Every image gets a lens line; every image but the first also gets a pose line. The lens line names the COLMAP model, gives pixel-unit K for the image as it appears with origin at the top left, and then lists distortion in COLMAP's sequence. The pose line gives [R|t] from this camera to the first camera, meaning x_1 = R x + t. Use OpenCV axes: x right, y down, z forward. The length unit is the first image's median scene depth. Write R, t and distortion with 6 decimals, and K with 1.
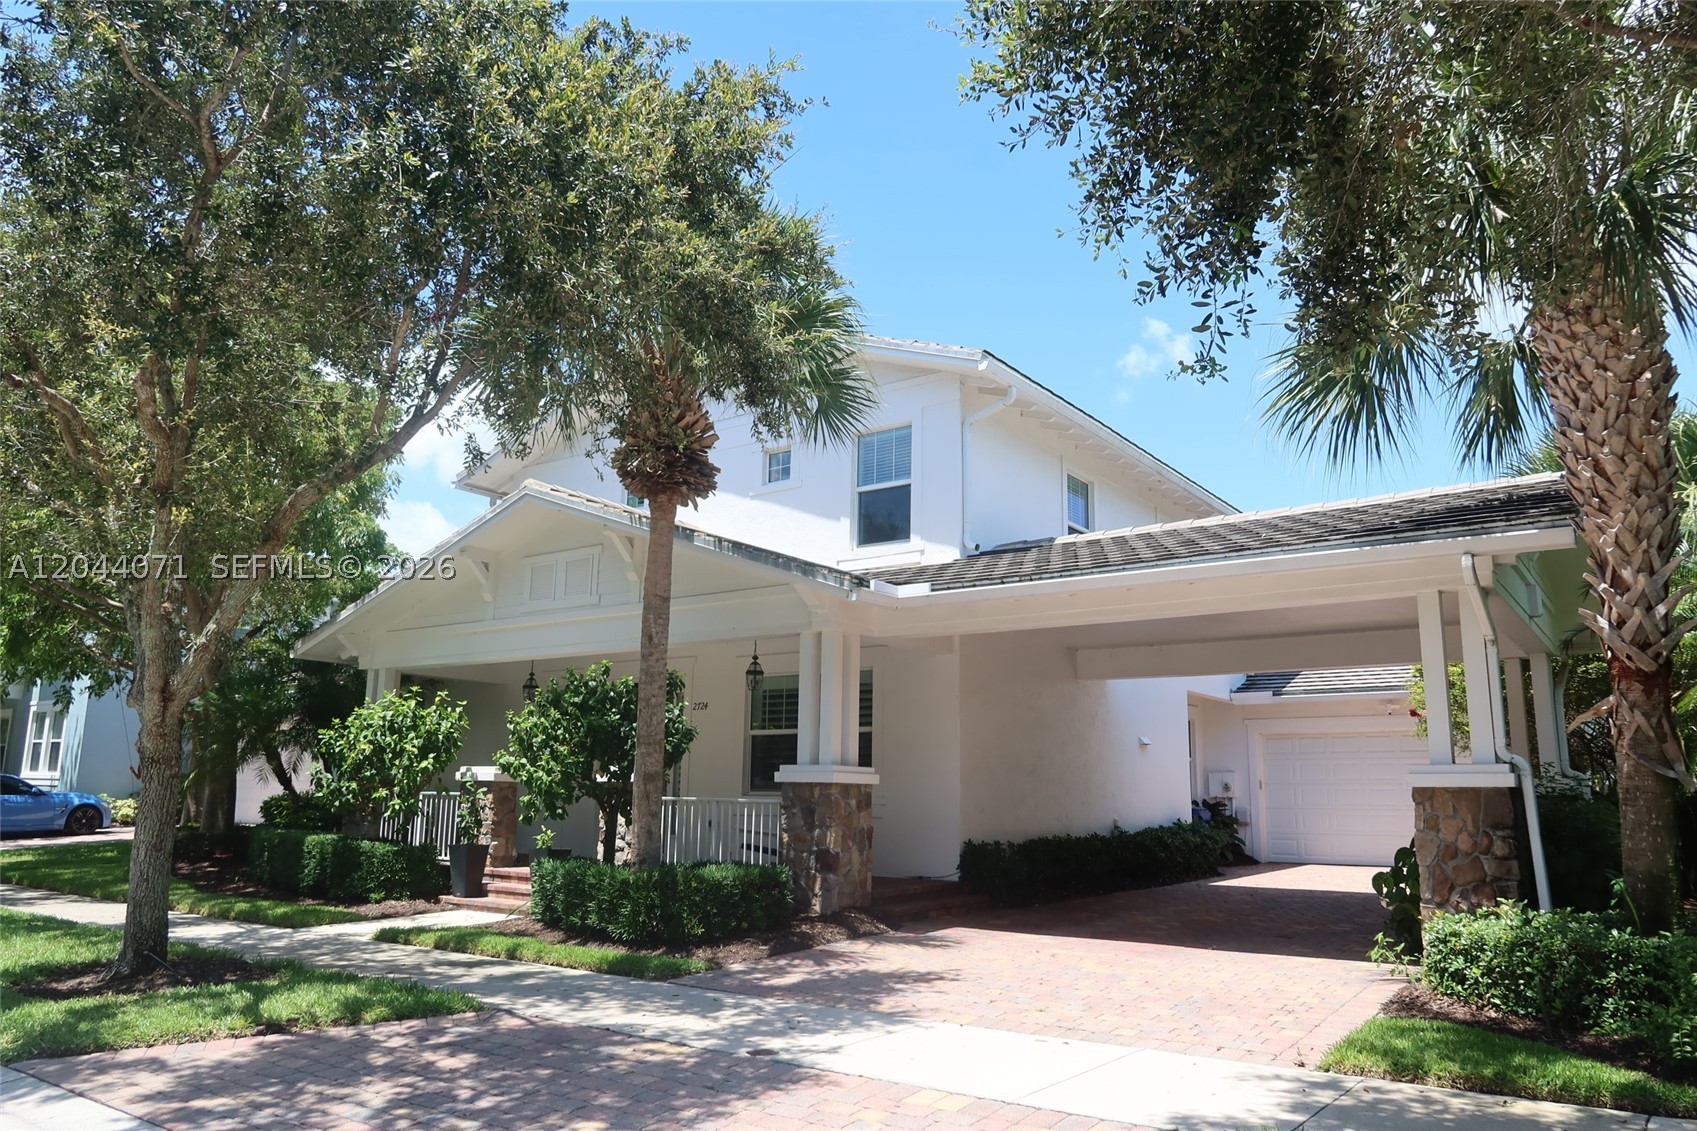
lens RADIAL K [[1150.3, 0, 850.1], [0, 1150.3, 567.8], [0, 0, 1]] dist [-0.016226, 0.005700]
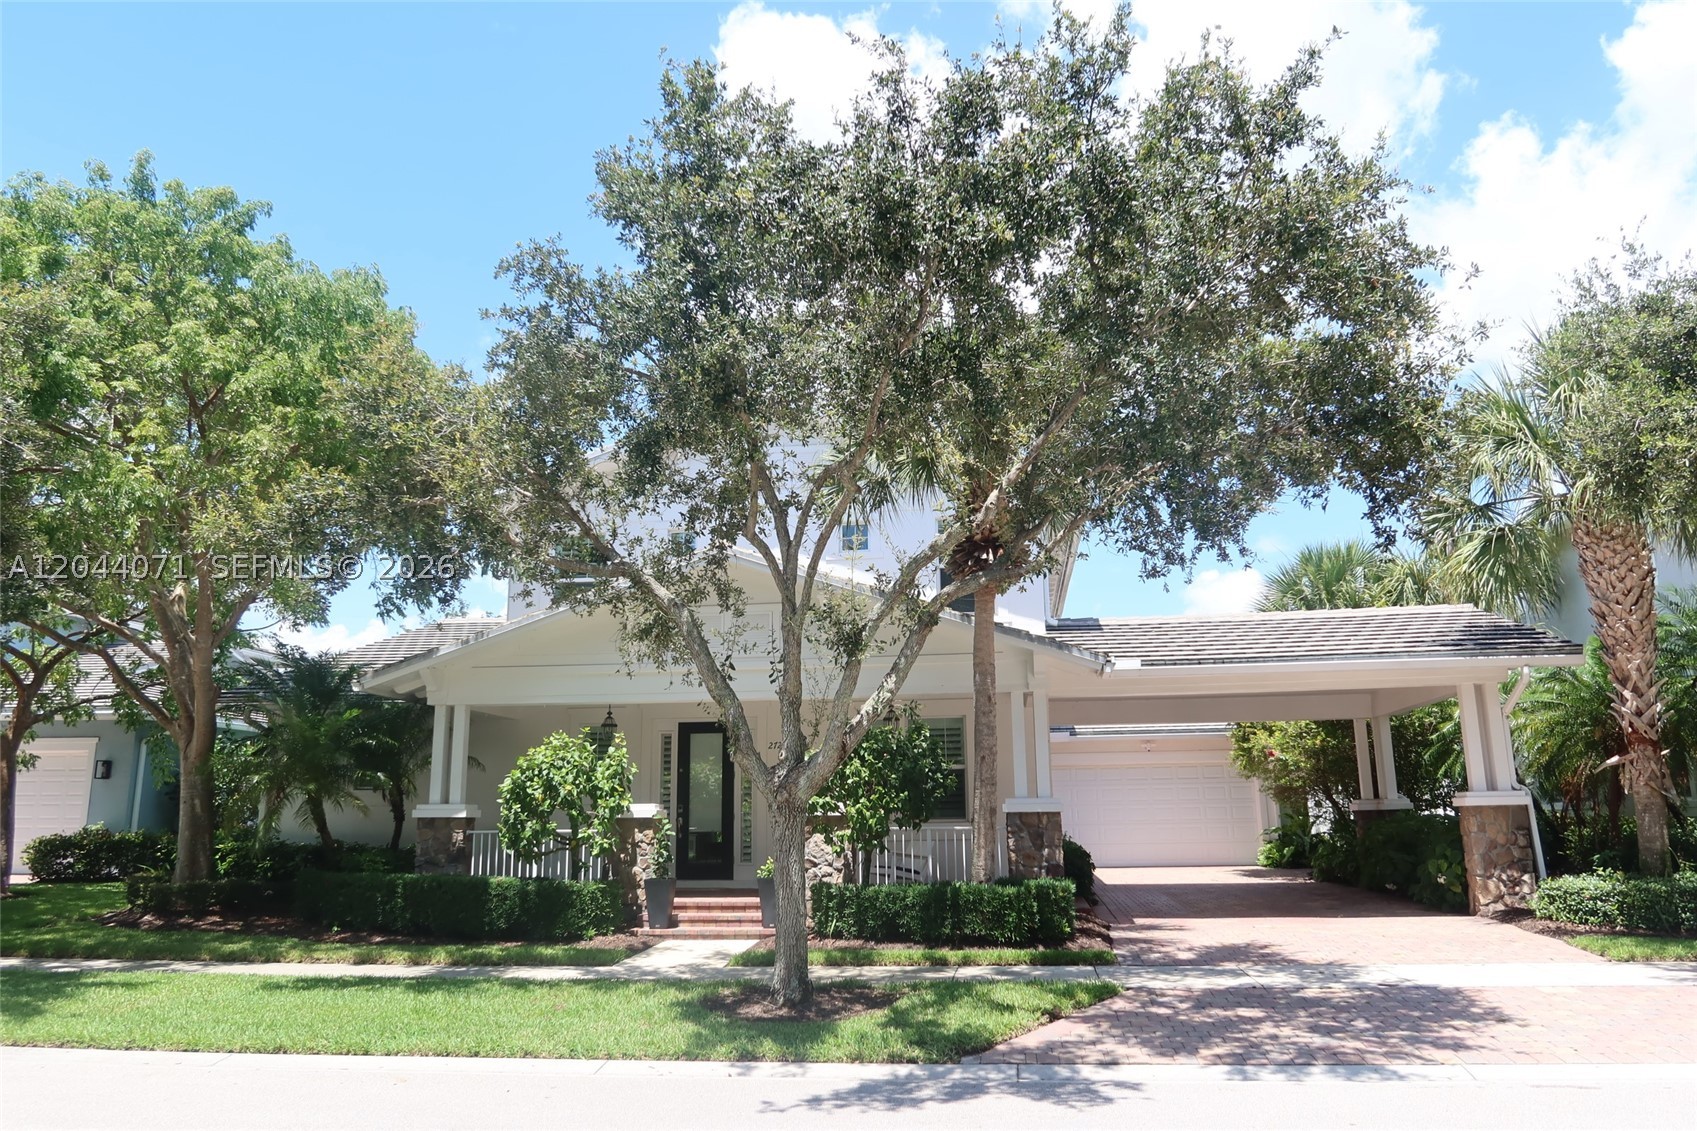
lens RADIAL K [[1150.3, 0, 846.5], [0, 1150.3, 565.8], [0, 0, 1]] dist [-0.016226, 0.005700]
pose [[0.887707, 0.074637, 0.454318, -1.081690], [-0.064673, 0.997203, -0.037457, -0.030023], [-0.455843, 0.003869, 0.890052, -0.041496]]
